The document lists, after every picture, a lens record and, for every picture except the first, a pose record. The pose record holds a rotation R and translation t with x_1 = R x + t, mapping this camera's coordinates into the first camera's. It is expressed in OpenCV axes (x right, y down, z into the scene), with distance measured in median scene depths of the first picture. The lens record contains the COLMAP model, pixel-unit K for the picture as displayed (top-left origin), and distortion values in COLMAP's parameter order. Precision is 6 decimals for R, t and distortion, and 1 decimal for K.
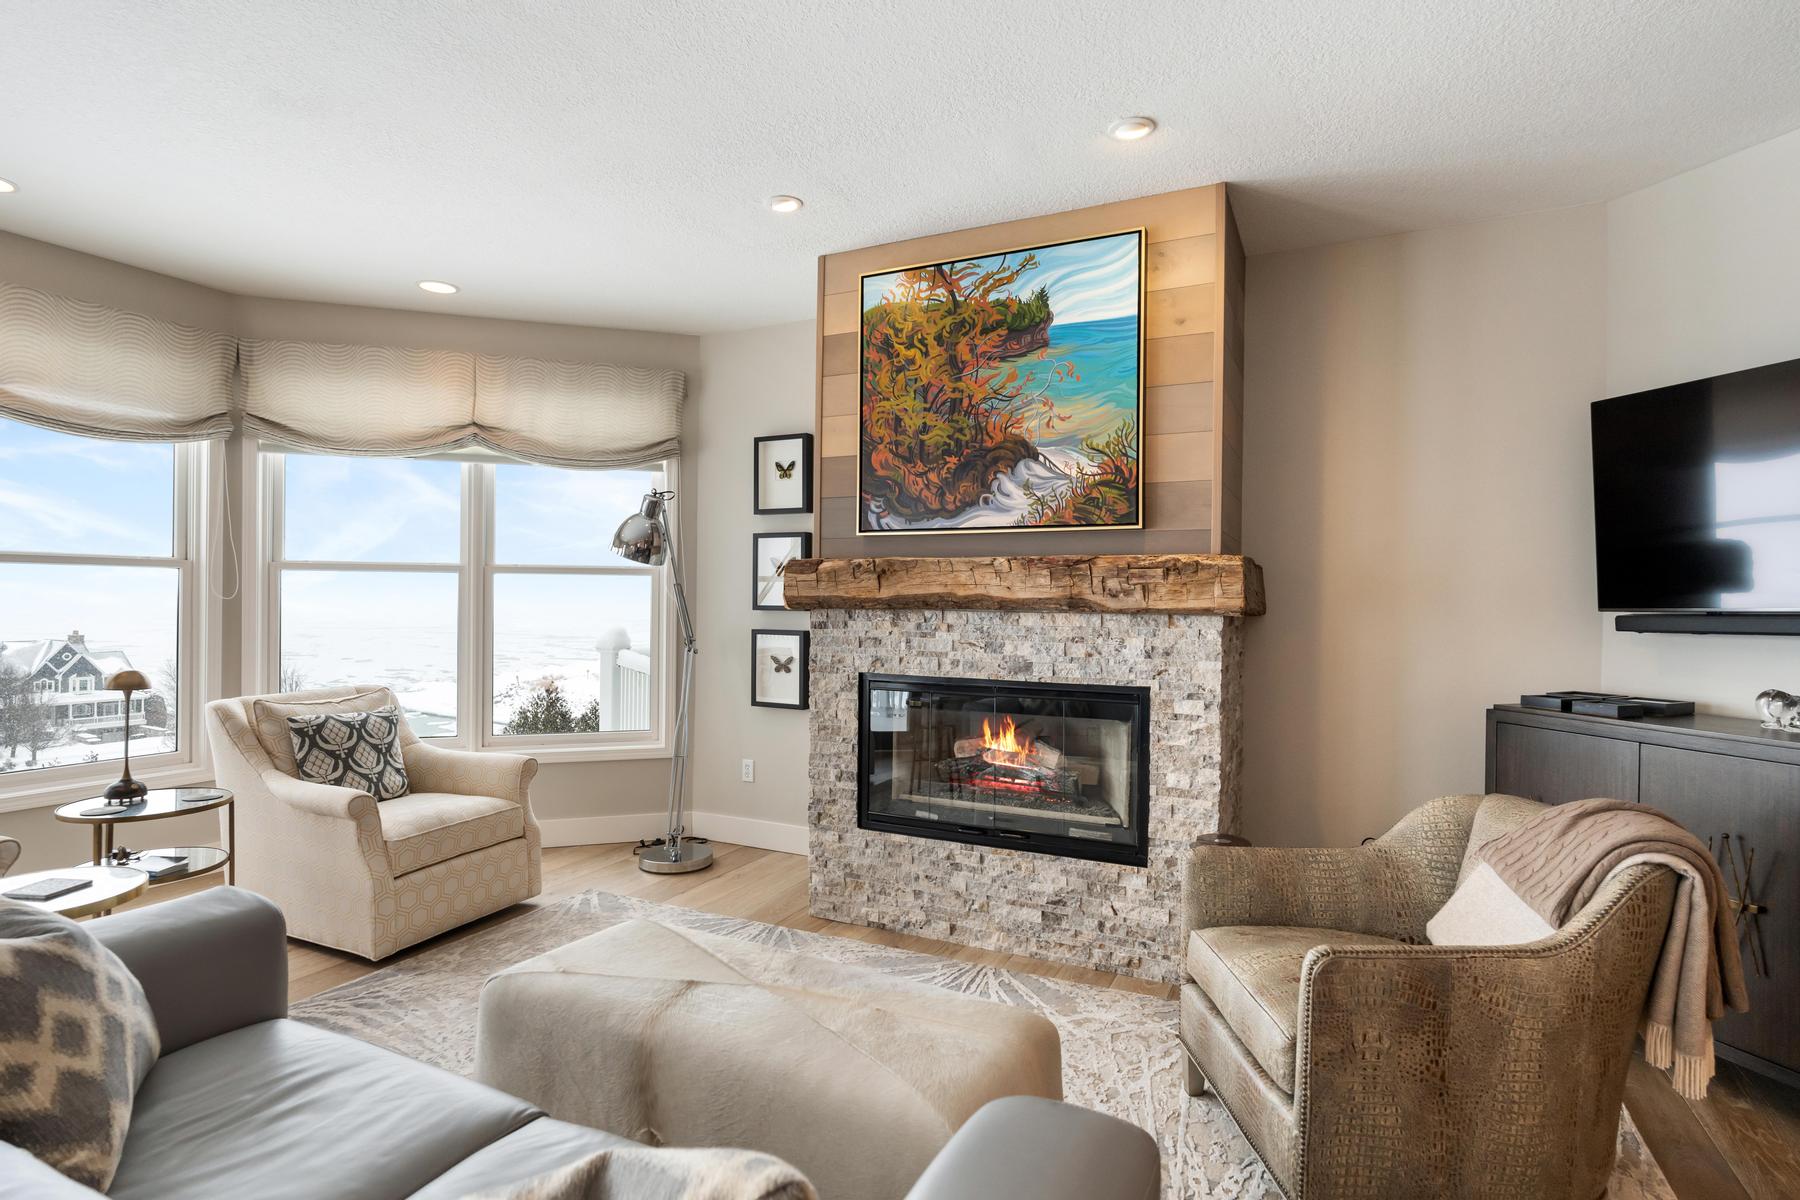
lens RADIAL K [[923.2, 0, 896.7], [0, 923.2, 603.1], [0, 0, 1]] dist [-0.003126, 0.001020]
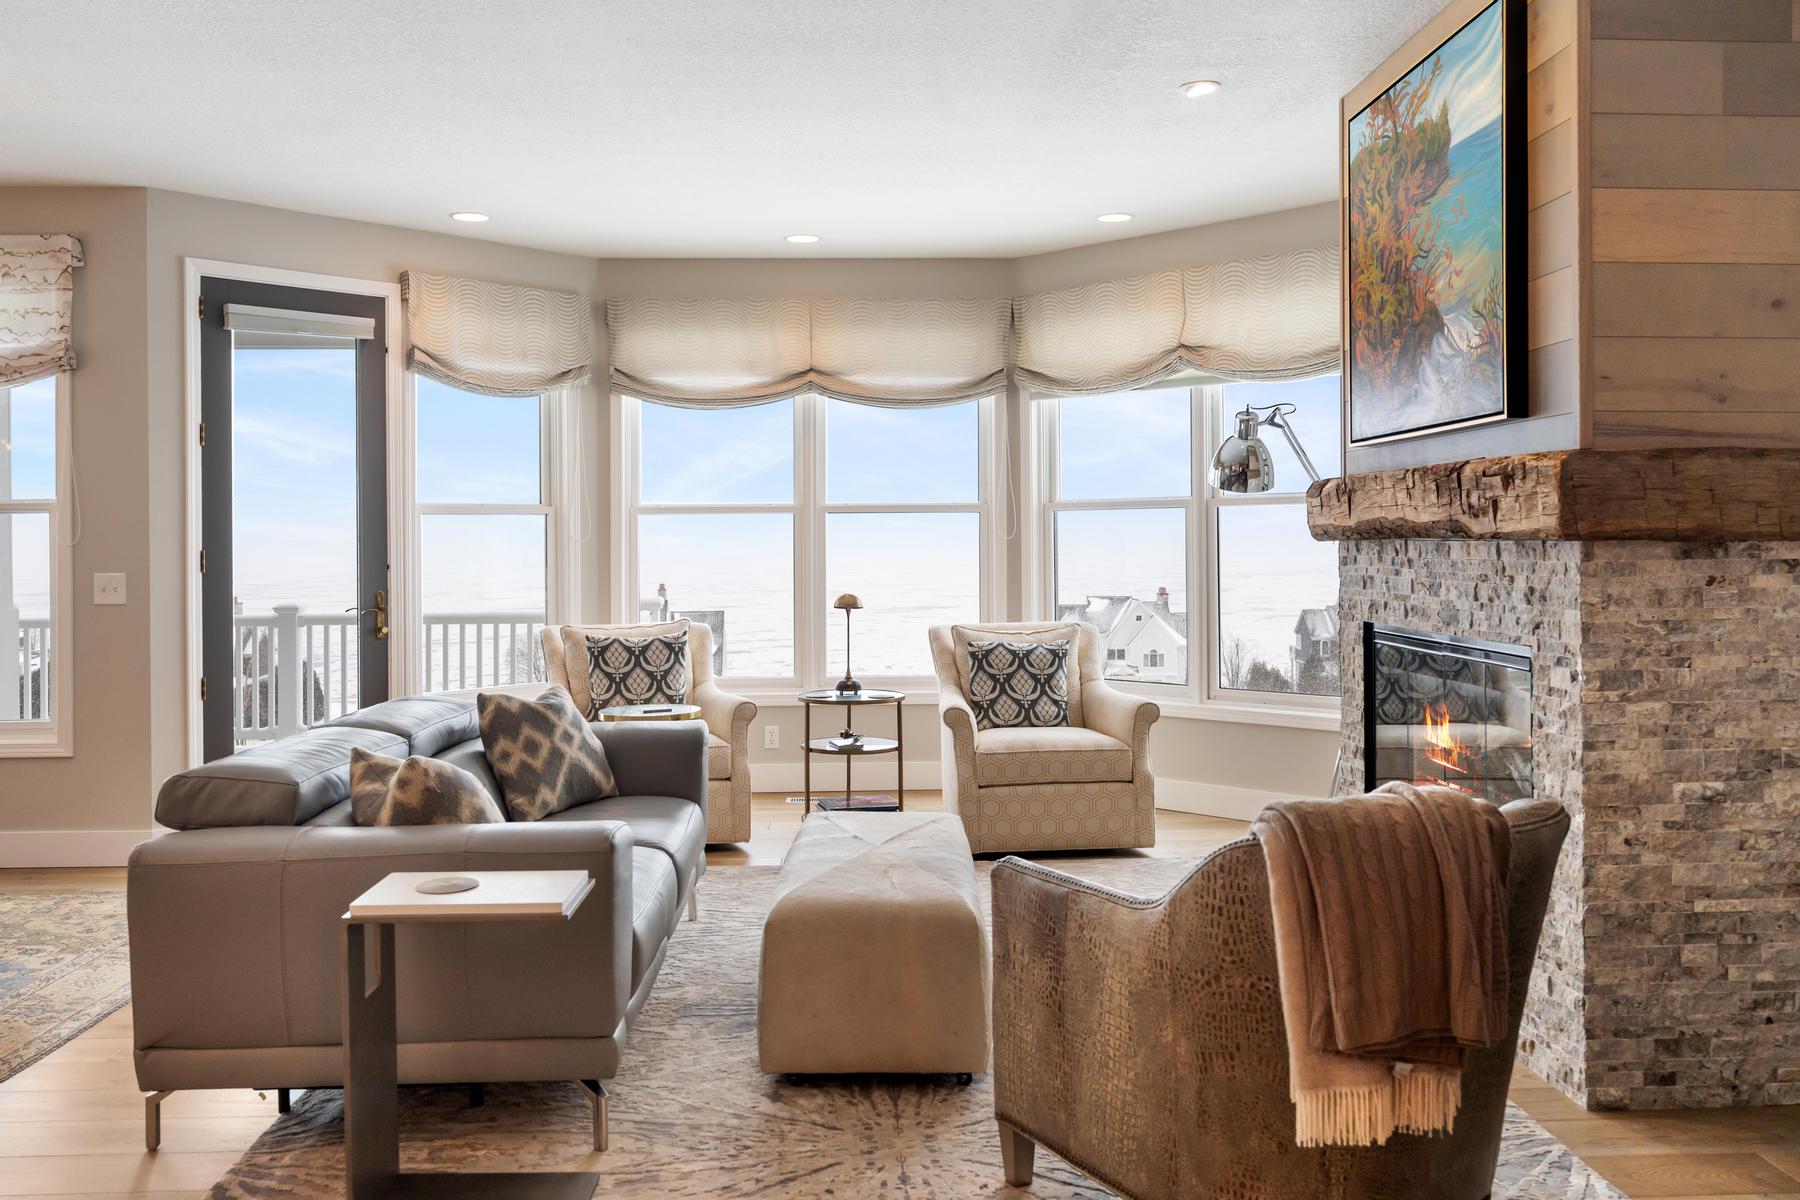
lens RADIAL K [[1503.3, 0, 896.2], [0, 1503.3, 528.5], [0, 0, 1]] dist [-0.000289, 0.004030]
pose [[0.475119, -0.019427, -0.879707, 0.817072], [0.007864, 0.999810, -0.017832, 0.014964], [0.879887, 0.001554, 0.475181, 0.039063]]
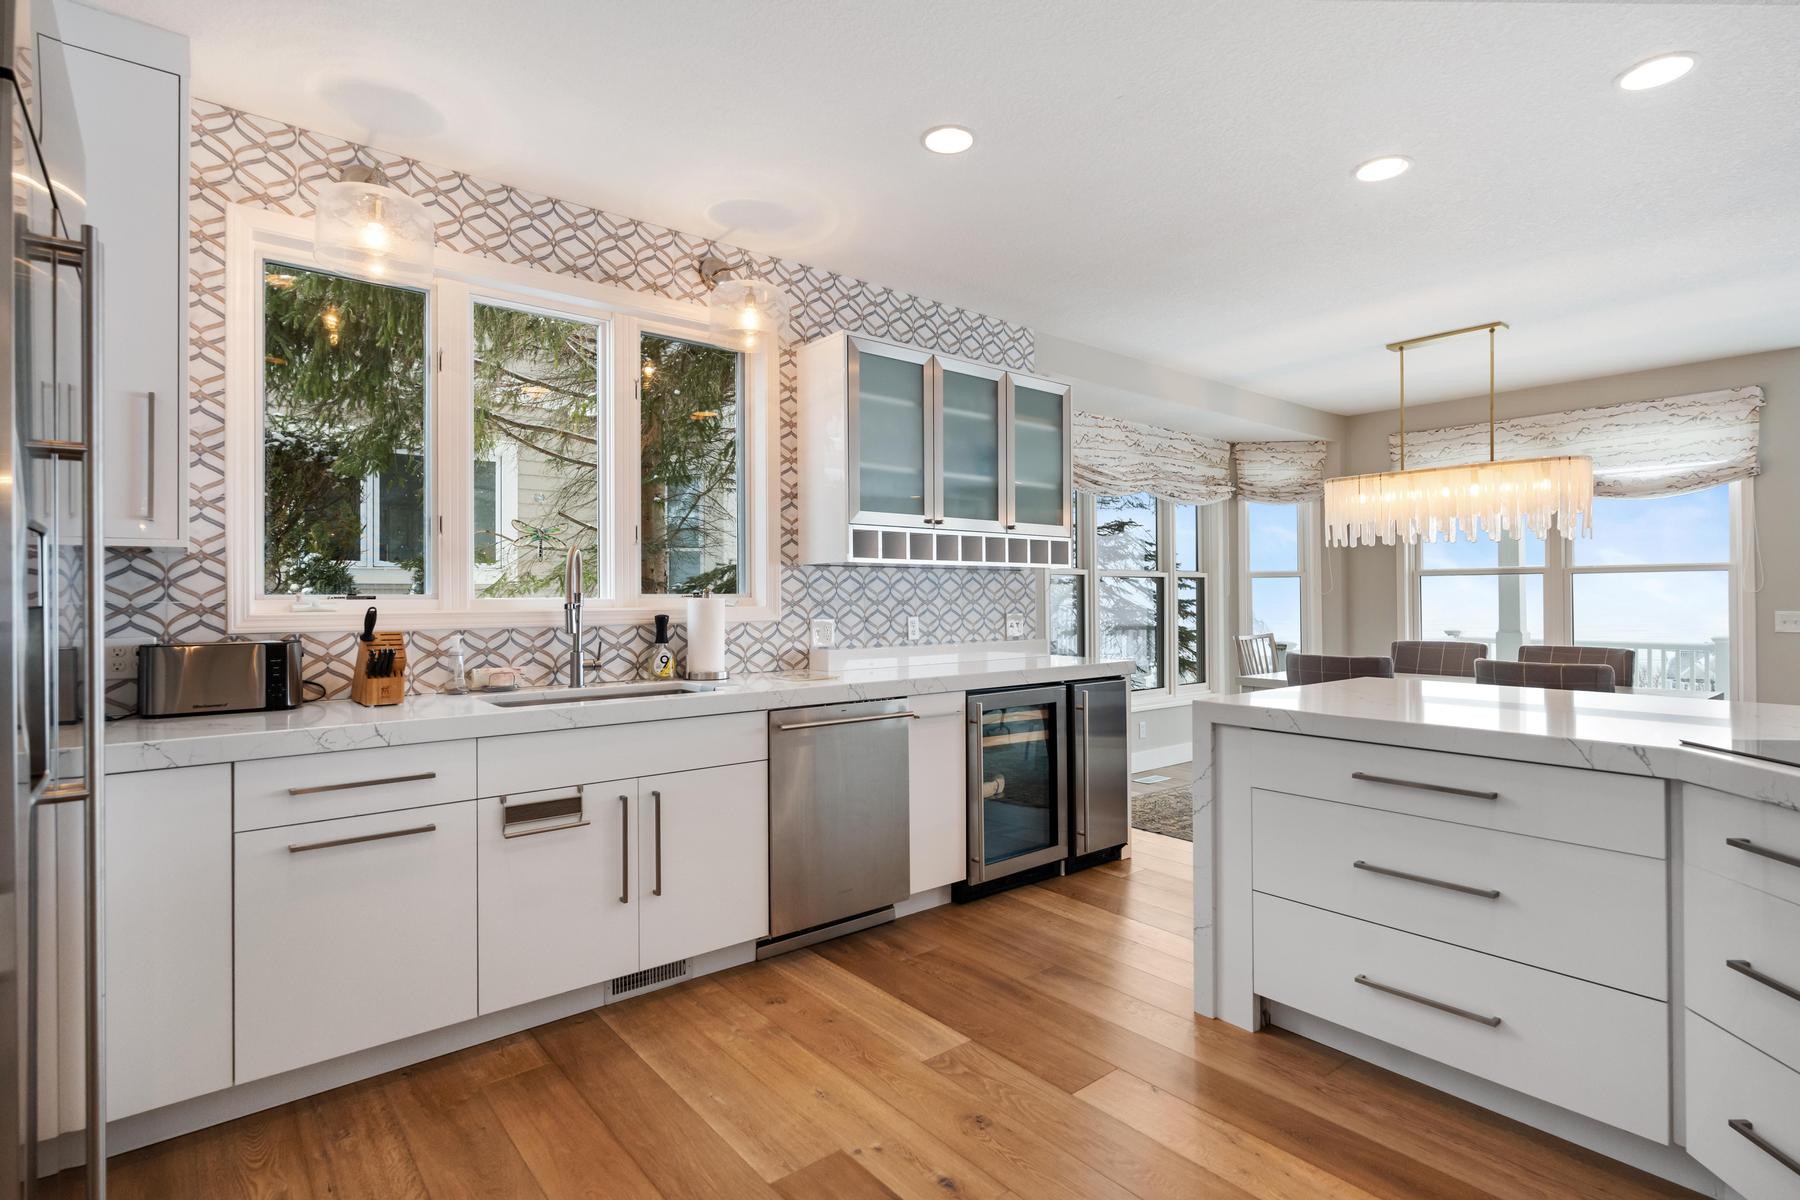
lens RADIAL K [[881.7, 0, 895.9], [0, 881.7, 589.2], [0, 0, 1]] dist [-0.000649, -0.001146]
pose [[-0.411601, -0.016491, -0.911215, 0.836129], [-0.007791, 0.999863, -0.014577, 0.022463], [0.911331, 0.001099, -0.411674, -0.589871]]
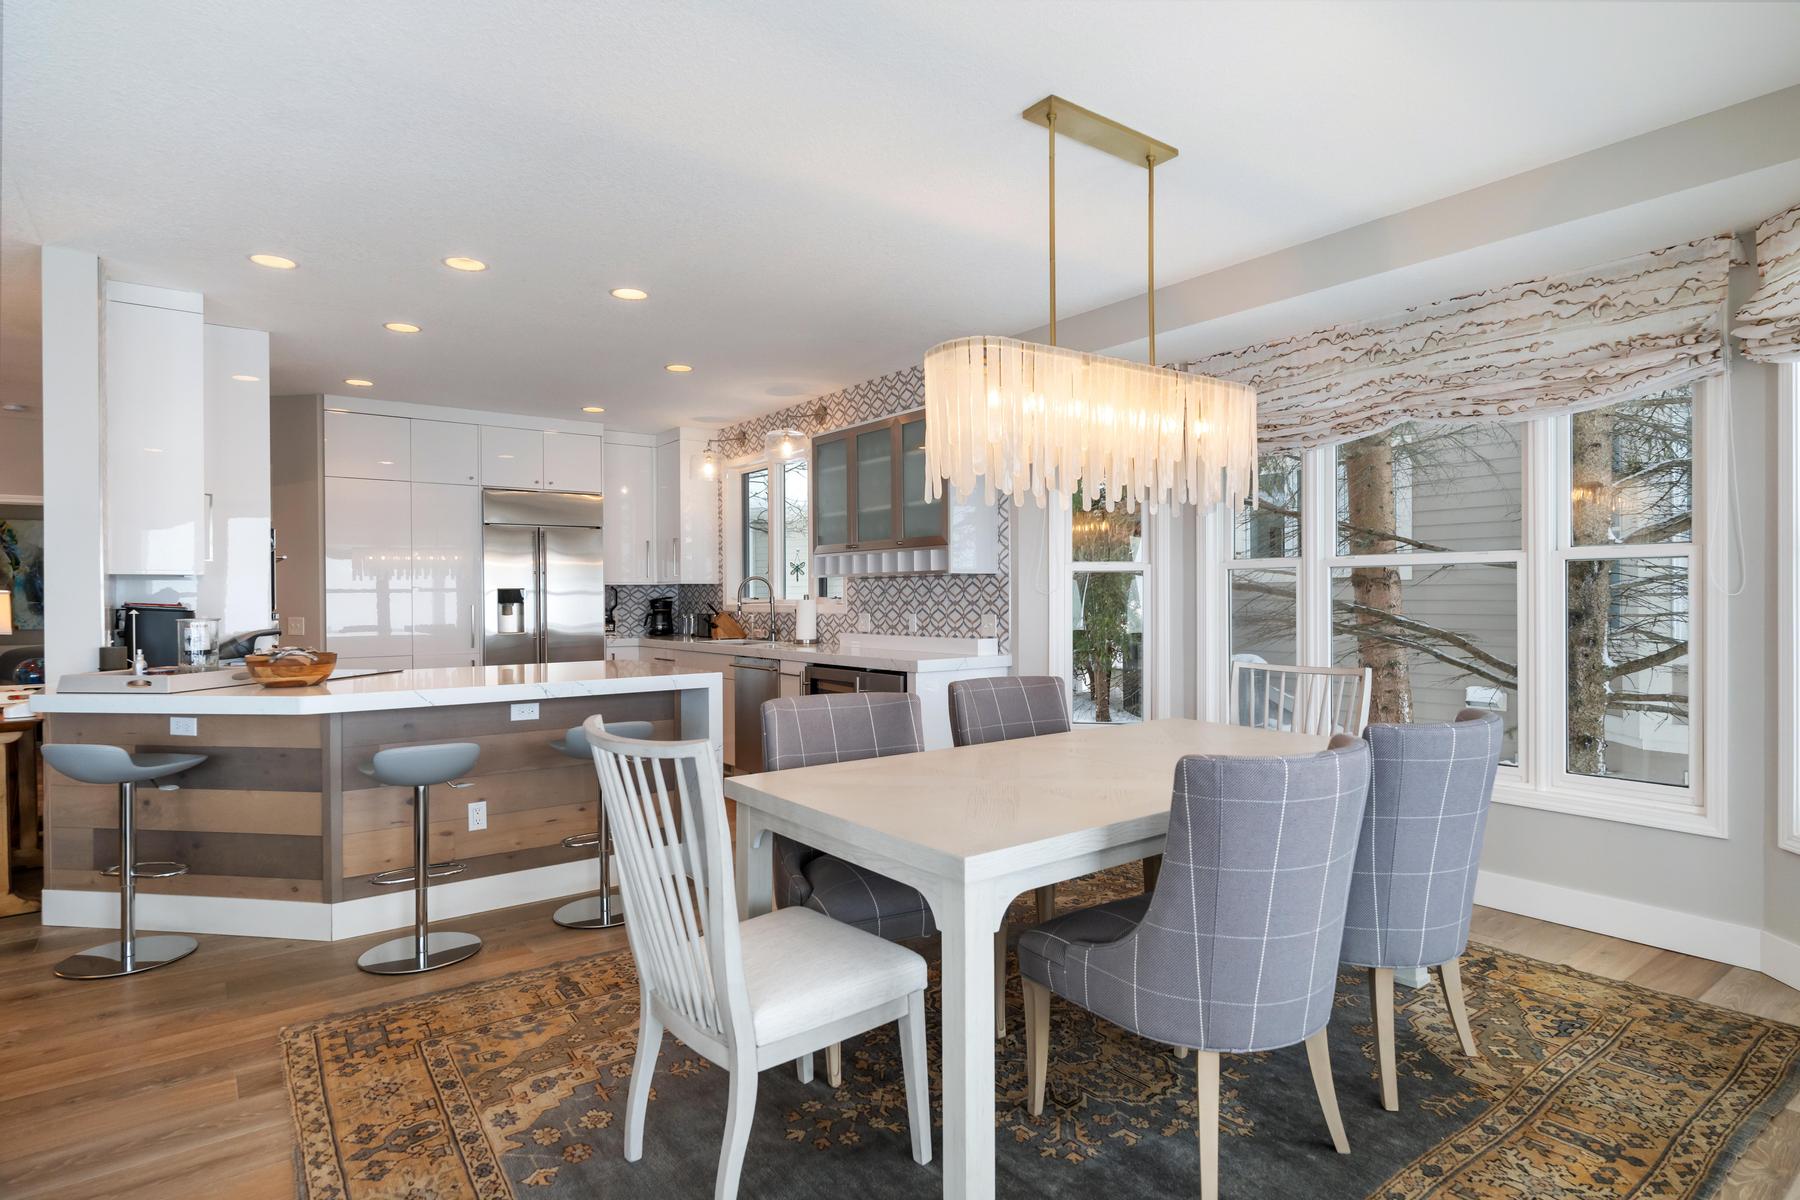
lens RADIAL K [[949.7, 0, 897.1], [0, 949.7, 595.8], [0, 0, 1]] dist [-0.000295, -0.000515]
pose [[-0.889520, -0.007918, 0.456828, -0.756918], [-0.006590, 0.999968, 0.004499, 0.005001], [-0.456849, 0.000991, -0.889544, 0.309255]]
